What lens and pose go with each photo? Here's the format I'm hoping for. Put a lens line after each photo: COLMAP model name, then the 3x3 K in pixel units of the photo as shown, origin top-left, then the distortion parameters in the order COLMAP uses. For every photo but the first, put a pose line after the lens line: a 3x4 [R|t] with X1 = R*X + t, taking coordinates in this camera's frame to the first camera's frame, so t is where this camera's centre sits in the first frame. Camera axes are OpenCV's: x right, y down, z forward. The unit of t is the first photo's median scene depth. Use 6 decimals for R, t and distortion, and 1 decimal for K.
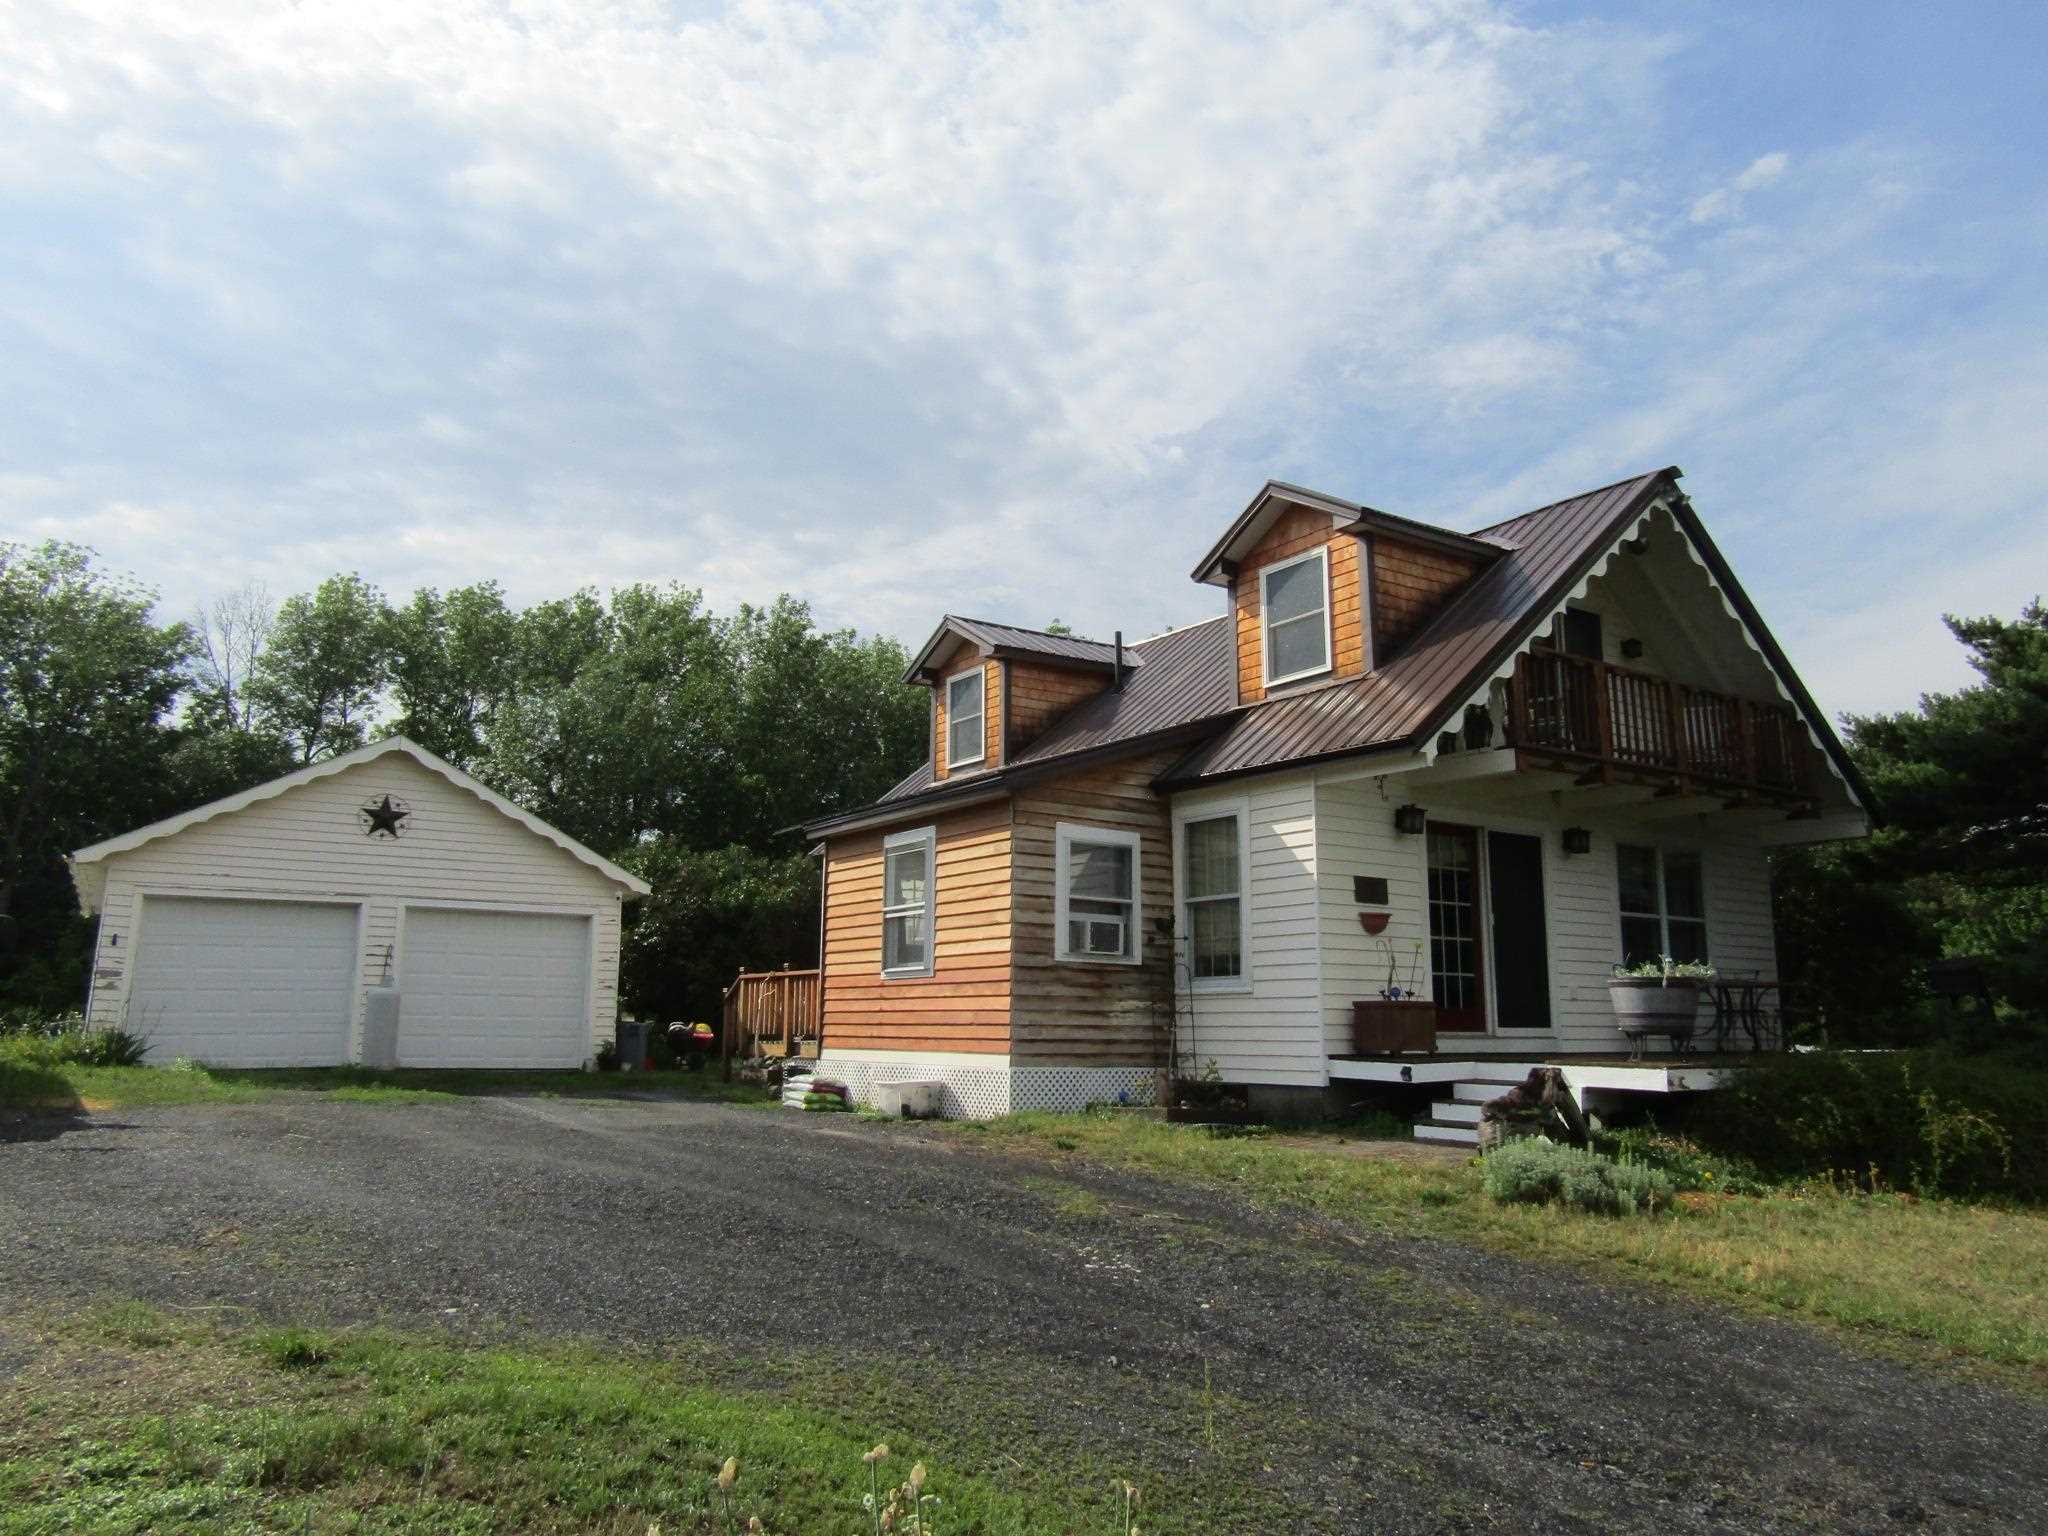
lens RADIAL K [[1450.5, 0, 1029.2], [0, 1450.5, 773.3], [0, 0, 1]] dist [-0.010903, -0.000892]
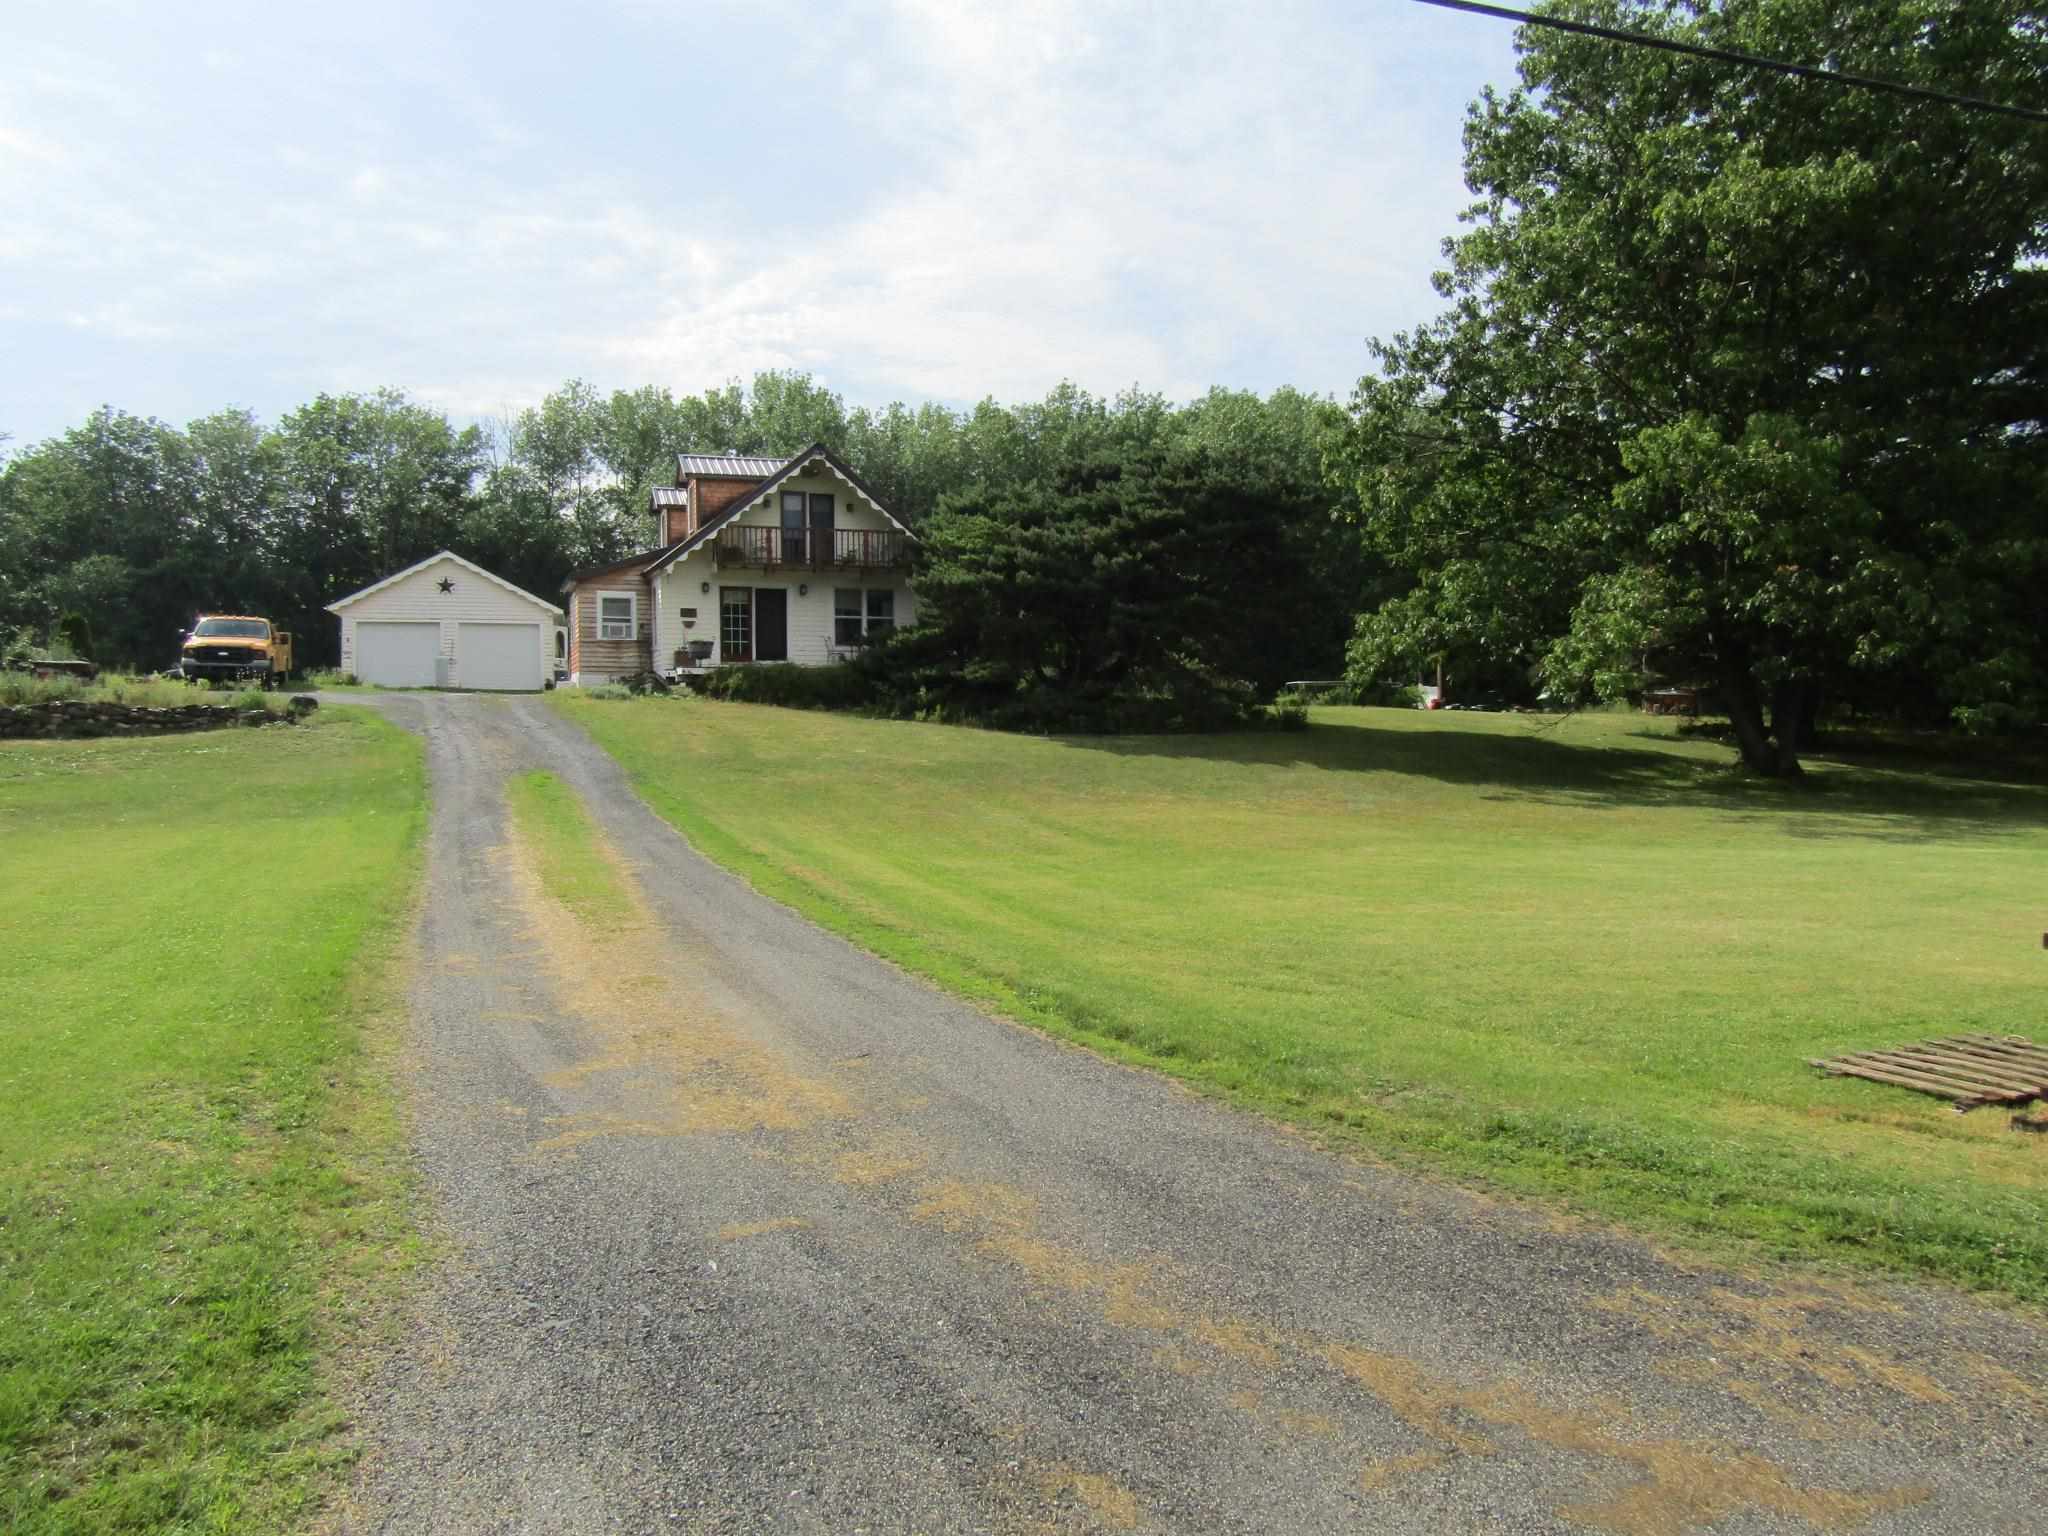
lens RADIAL K [[1468.9, 0, 1025.9], [0, 1468.9, 765.7], [0, 0, 1]] dist [-0.000890, 0.002955]
pose [[0.965797, 0.002174, -0.259288, 1.527469], [0.052083, 0.977959, 0.202199, -0.164410], [0.254013, -0.208787, 0.944397, -1.528258]]
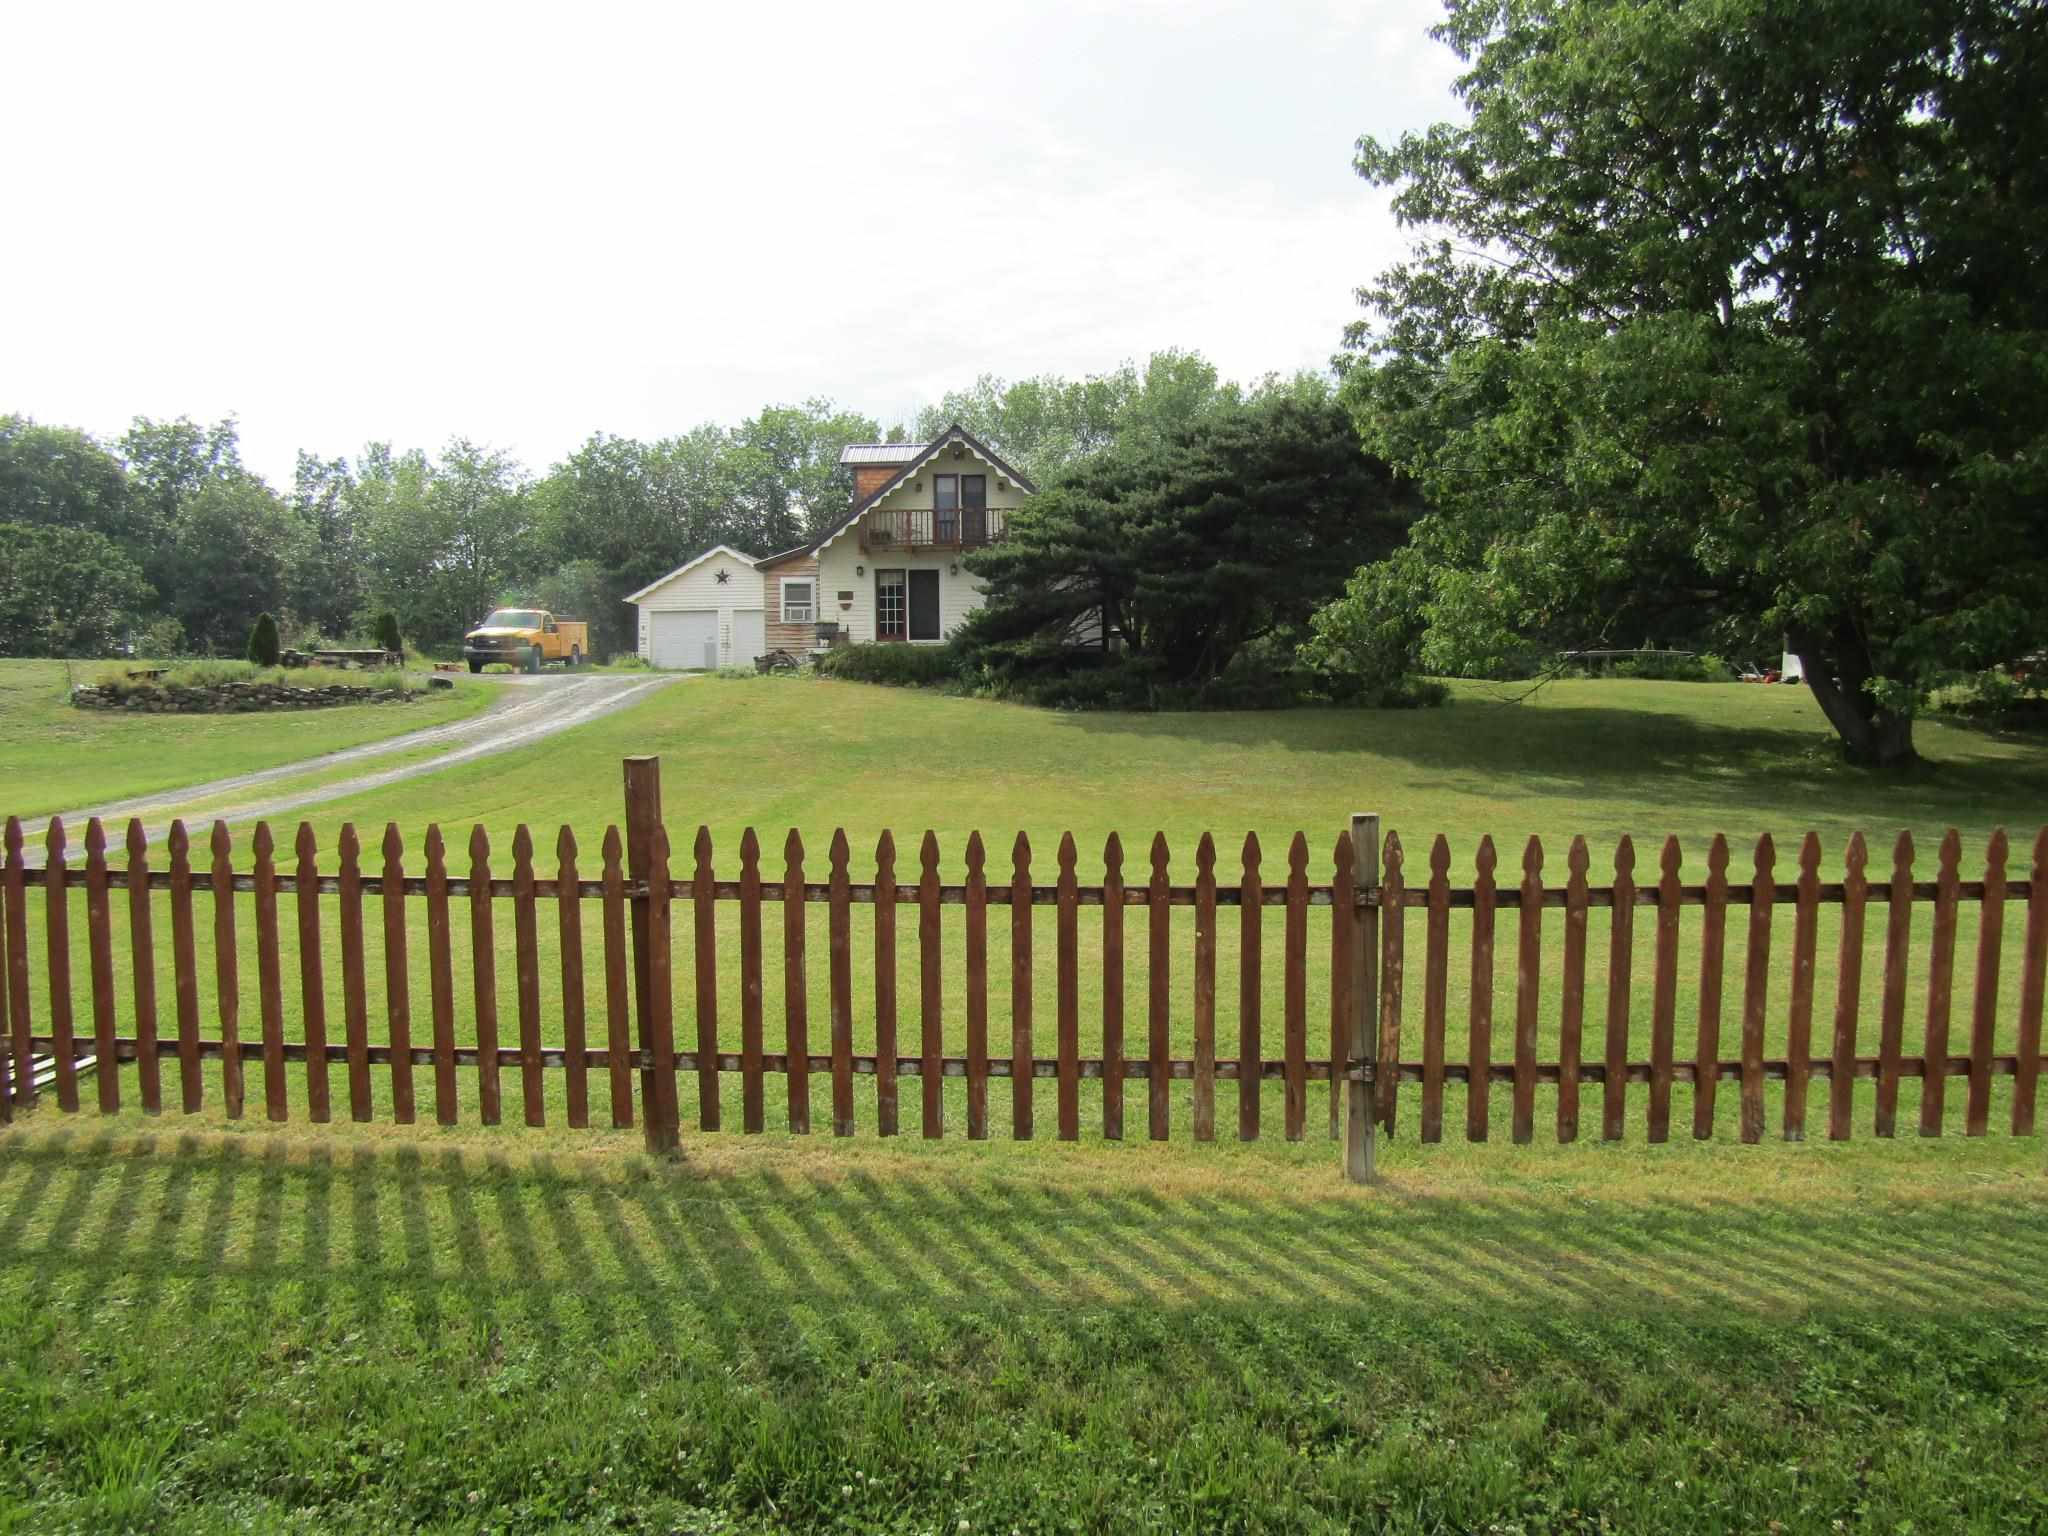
lens RADIAL K [[1468.9, 0, 1025.9], [0, 1468.9, 765.7], [0, 0, 1]] dist [-0.000890, 0.002955]
pose [[0.800311, 0.019687, -0.599262, 2.221471], [0.113918, 0.976263, 0.184209, -0.087824], [0.588664, -0.215691, 0.779071, -1.156017]]
